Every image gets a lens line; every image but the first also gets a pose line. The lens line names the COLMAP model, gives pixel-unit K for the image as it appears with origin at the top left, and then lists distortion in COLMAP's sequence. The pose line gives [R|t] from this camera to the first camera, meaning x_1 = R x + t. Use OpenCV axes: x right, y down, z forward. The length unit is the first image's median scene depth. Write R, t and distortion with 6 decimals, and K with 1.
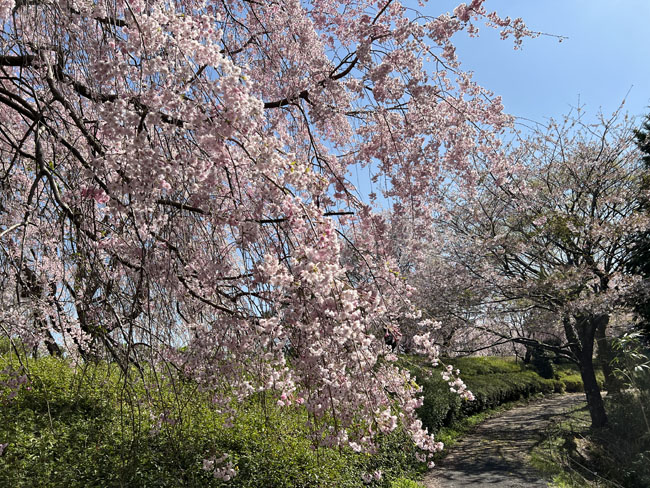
lens RADIAL K [[476.4, 0, 325.0], [0, 476.4, 244.0], [0, 0, 1]] dist [0.000929, -0.001345]
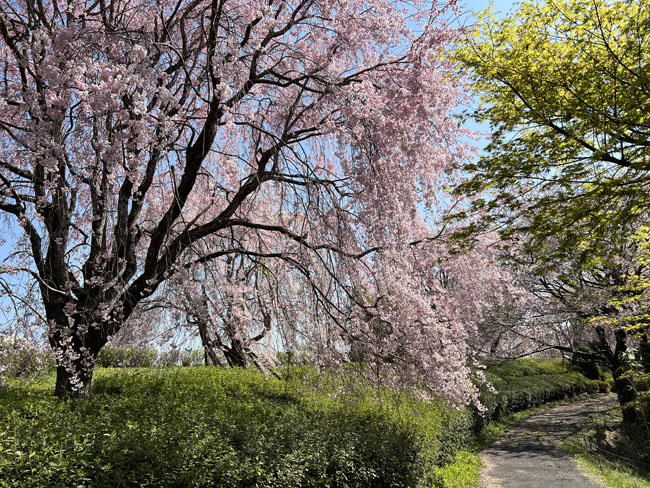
lens RADIAL K [[476.4, 0, 325.0], [0, 476.4, 244.0], [0, 0, 1]] dist [0.000929, -0.001345]
pose [[0.995747, -0.024694, -0.088759, -0.053603], [0.024768, 0.999693, -0.000272, -0.071187], [0.088739, -0.001928, 0.996053, -0.231655]]
